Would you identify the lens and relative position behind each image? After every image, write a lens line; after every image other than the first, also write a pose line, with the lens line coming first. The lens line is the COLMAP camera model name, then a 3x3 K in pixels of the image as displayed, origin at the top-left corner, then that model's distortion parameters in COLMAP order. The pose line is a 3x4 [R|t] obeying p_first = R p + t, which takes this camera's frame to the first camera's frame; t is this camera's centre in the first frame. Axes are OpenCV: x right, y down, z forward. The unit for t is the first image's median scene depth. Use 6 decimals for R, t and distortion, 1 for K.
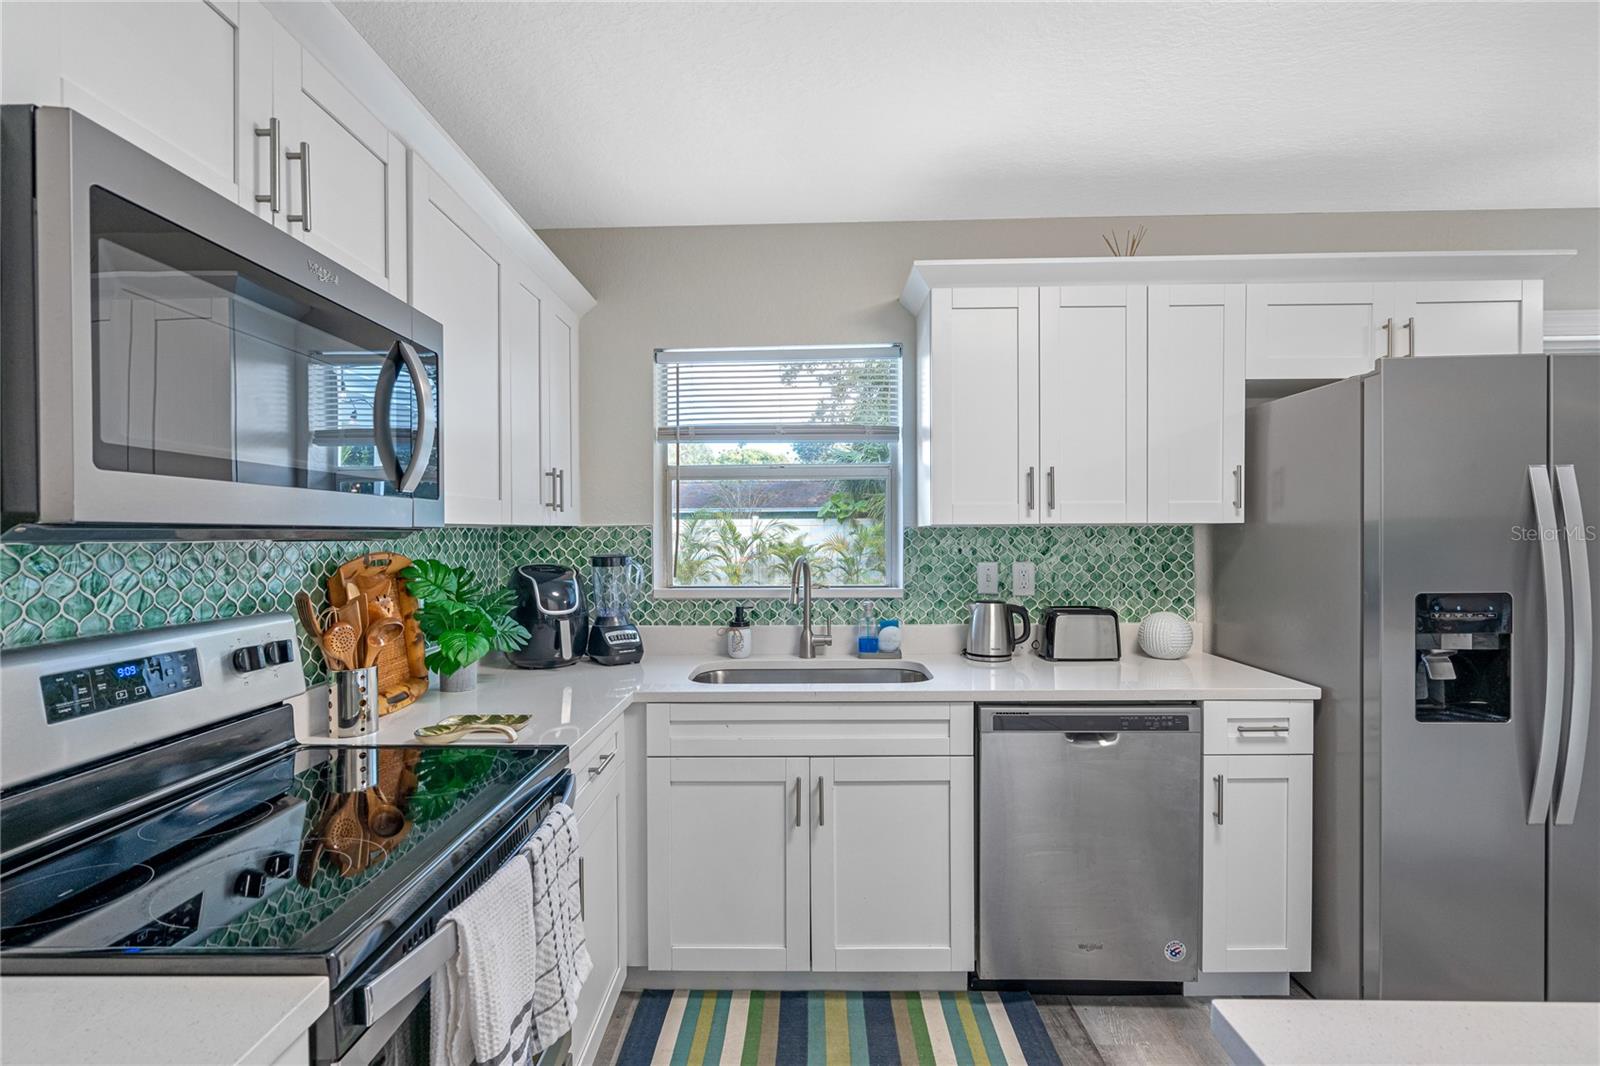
lens RADIAL K [[746.3, 0, 793.2], [0, 746.3, 538.4], [0, 0, 1]] dist [-0.004084, 0.004405]
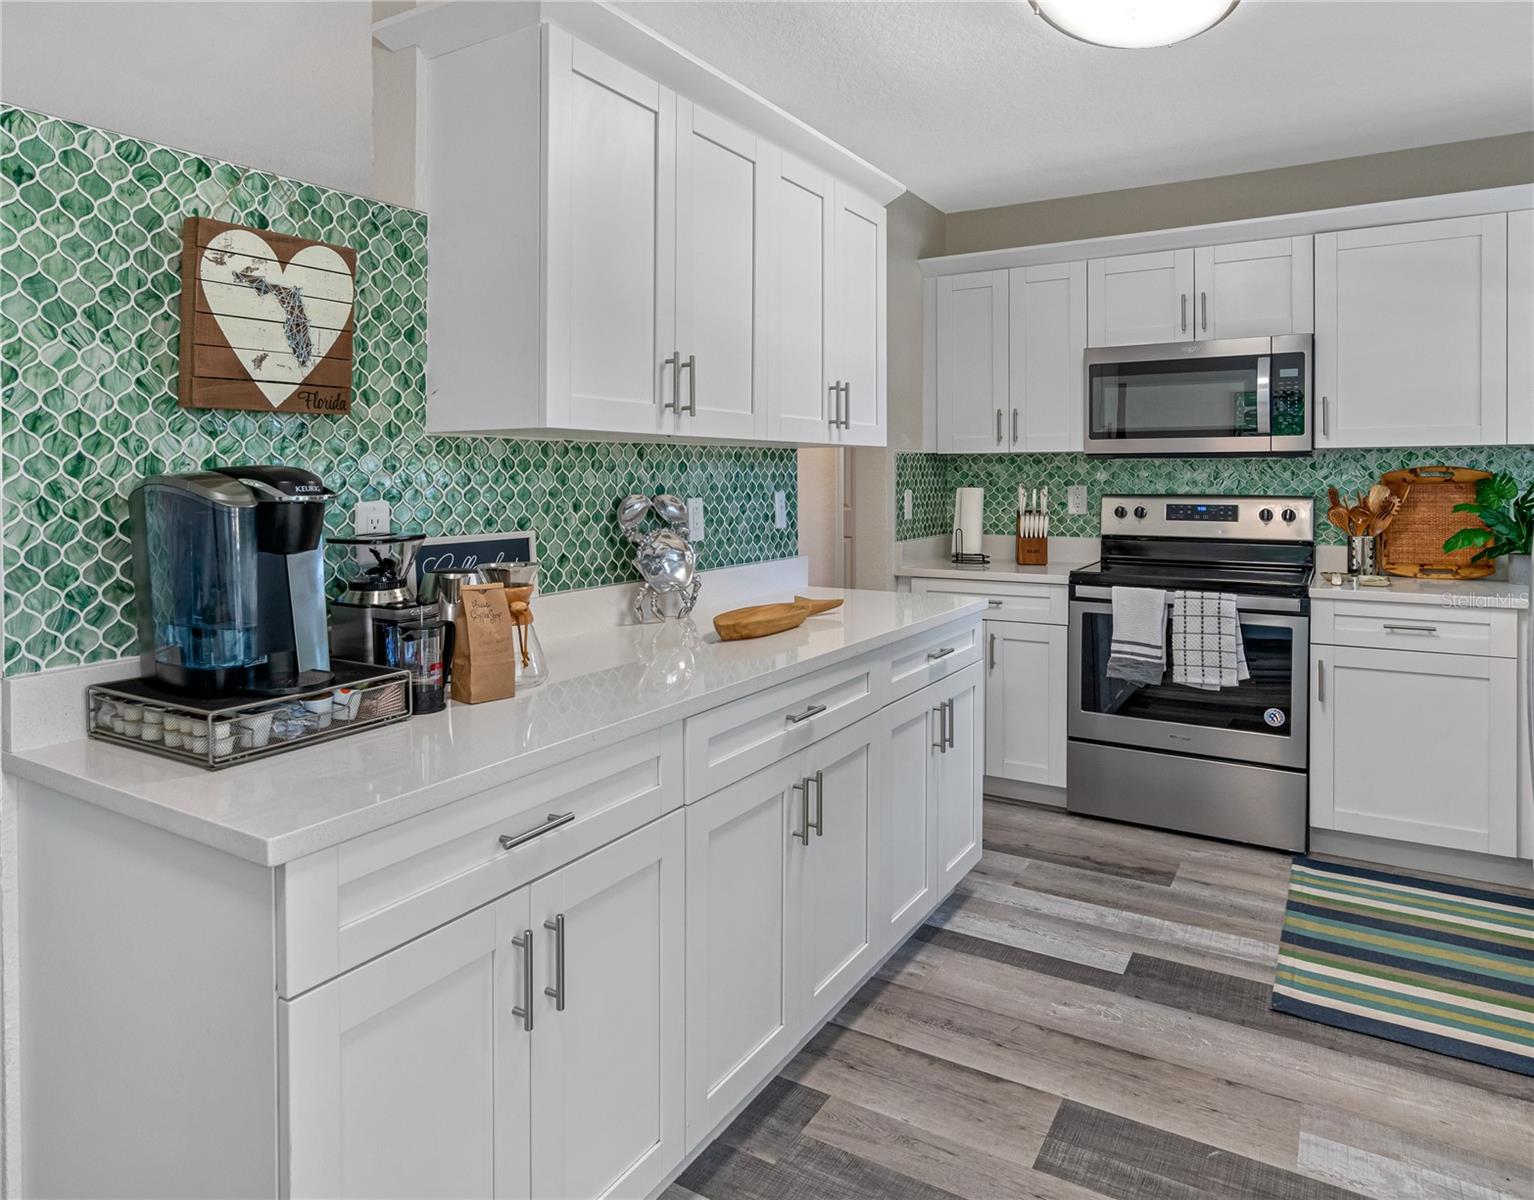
lens RADIAL K [[1033.6, 0, 679.8], [0, 1033.6, 487.0], [0, 0, 1]] dist [-0.024587, 0.021088]
pose [[-0.540729, 0.022564, -0.840894, 1.368690], [0.001144, 0.999659, 0.026089, 0.004274], [0.841196, 0.013145, -0.540570, 0.630133]]
